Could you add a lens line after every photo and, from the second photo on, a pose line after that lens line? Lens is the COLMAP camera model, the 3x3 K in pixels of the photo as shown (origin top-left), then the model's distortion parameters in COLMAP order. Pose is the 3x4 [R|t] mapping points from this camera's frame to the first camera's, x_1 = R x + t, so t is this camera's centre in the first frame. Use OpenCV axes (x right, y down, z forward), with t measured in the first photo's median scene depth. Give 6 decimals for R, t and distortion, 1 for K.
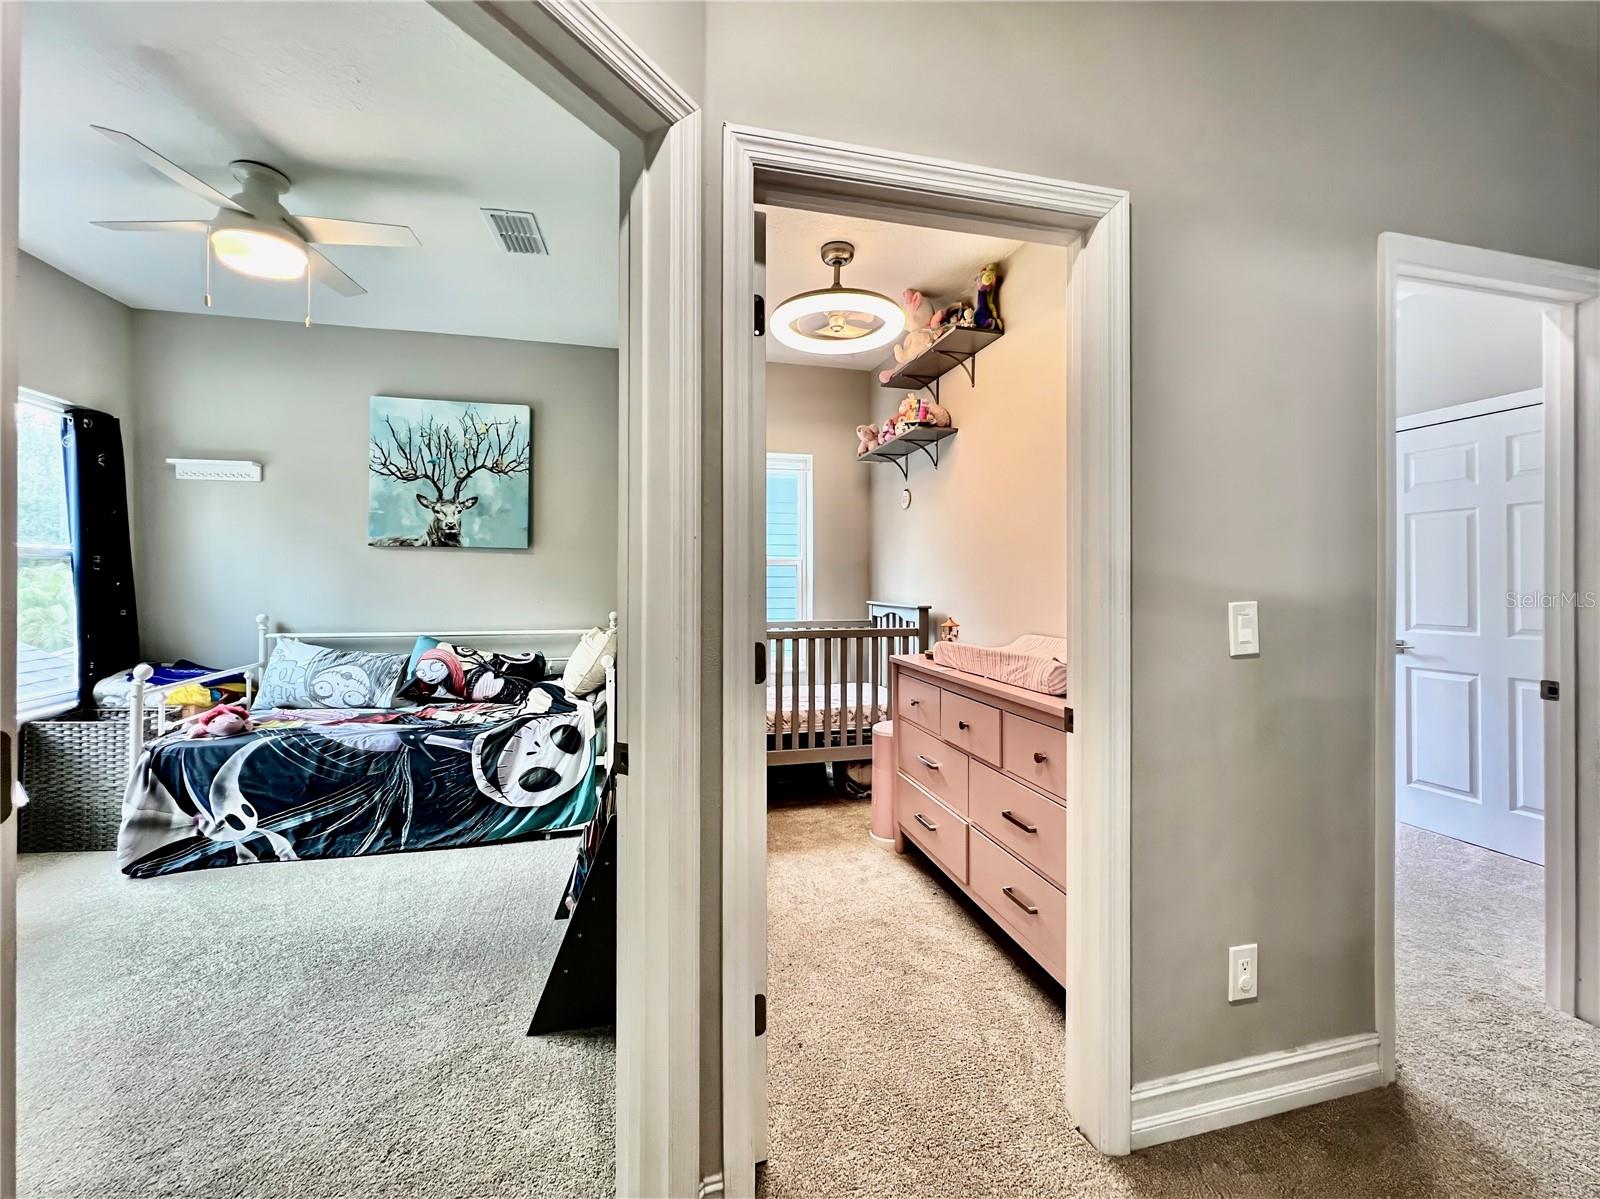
lens RADIAL K [[653.0, 0, 803.7], [0, 653.0, 590.4], [0, 0, 1]] dist [-0.003548, -0.000129]
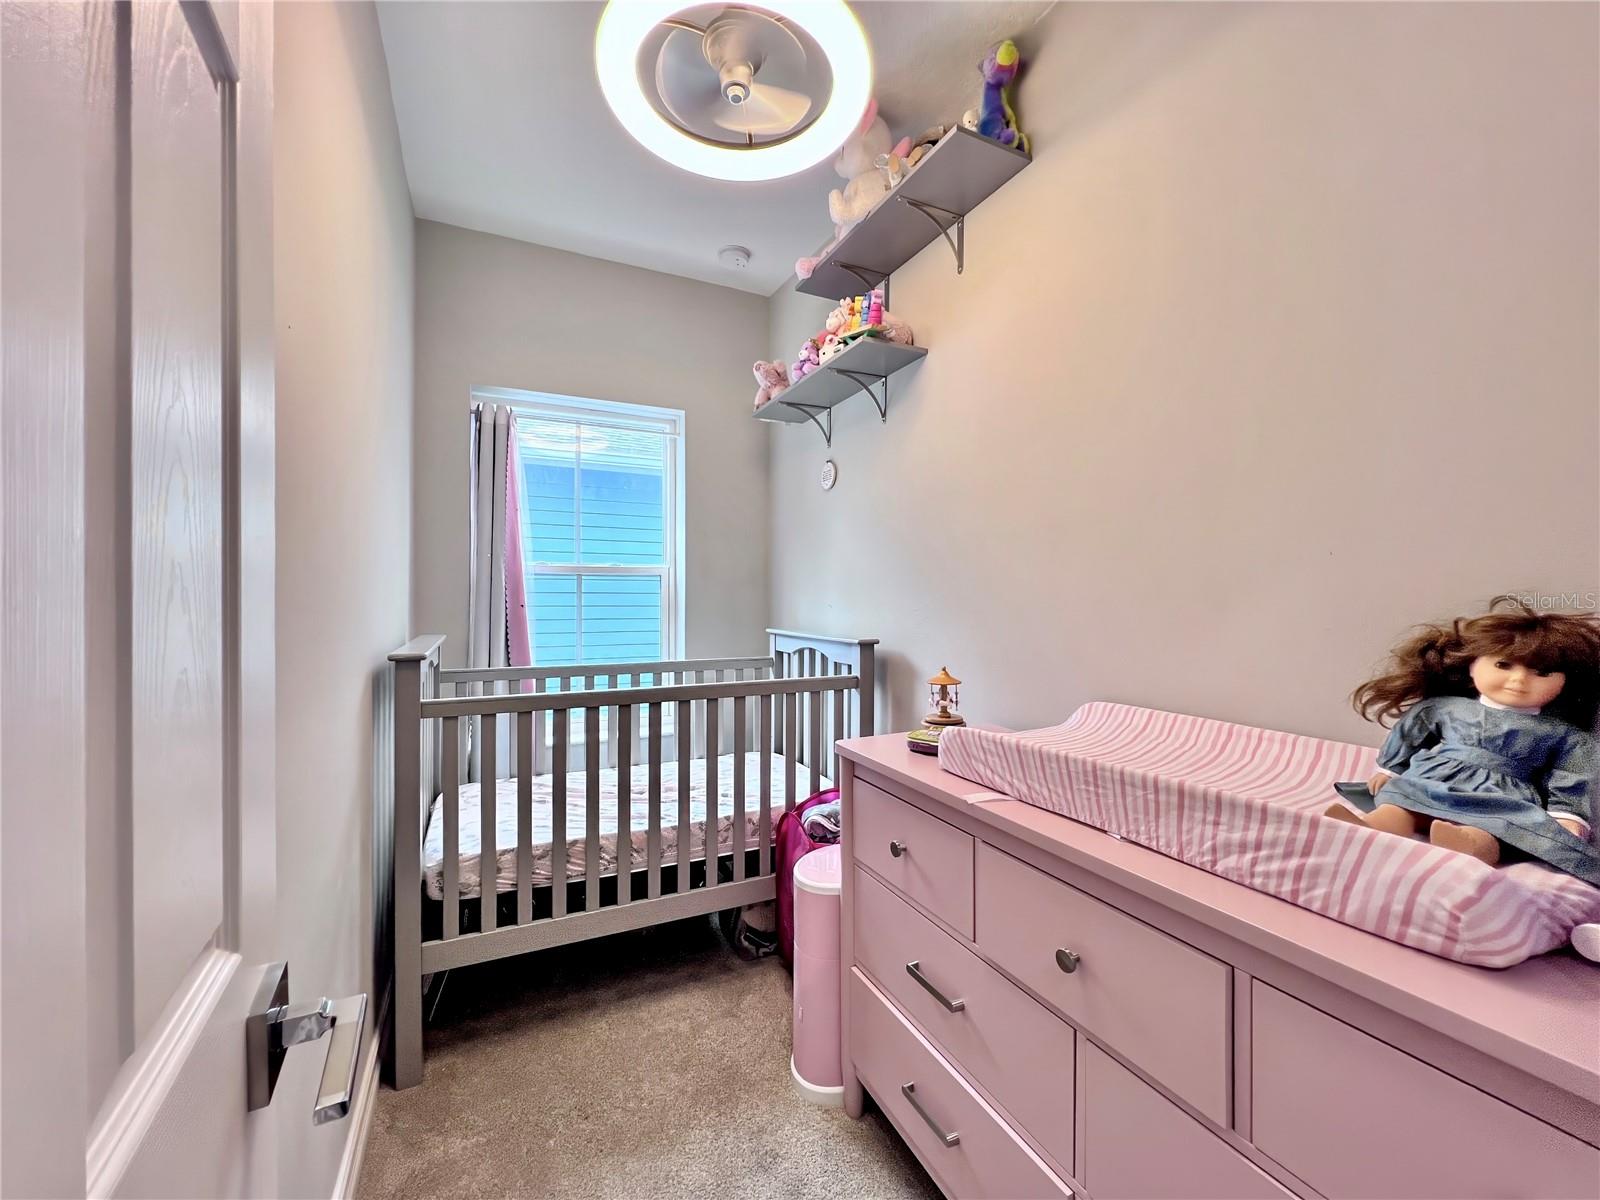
lens RADIAL K [[648.7, 0, 802.1], [0, 648.7, 595.2], [0, 0, 1]] dist [-0.000486, 0.000321]
pose [[0.980924, -0.000924, 0.194391, 0.003852], [0.004313, 0.999846, -0.017009, -0.009748], [-0.194346, 0.017523, 0.980777, 0.474245]]
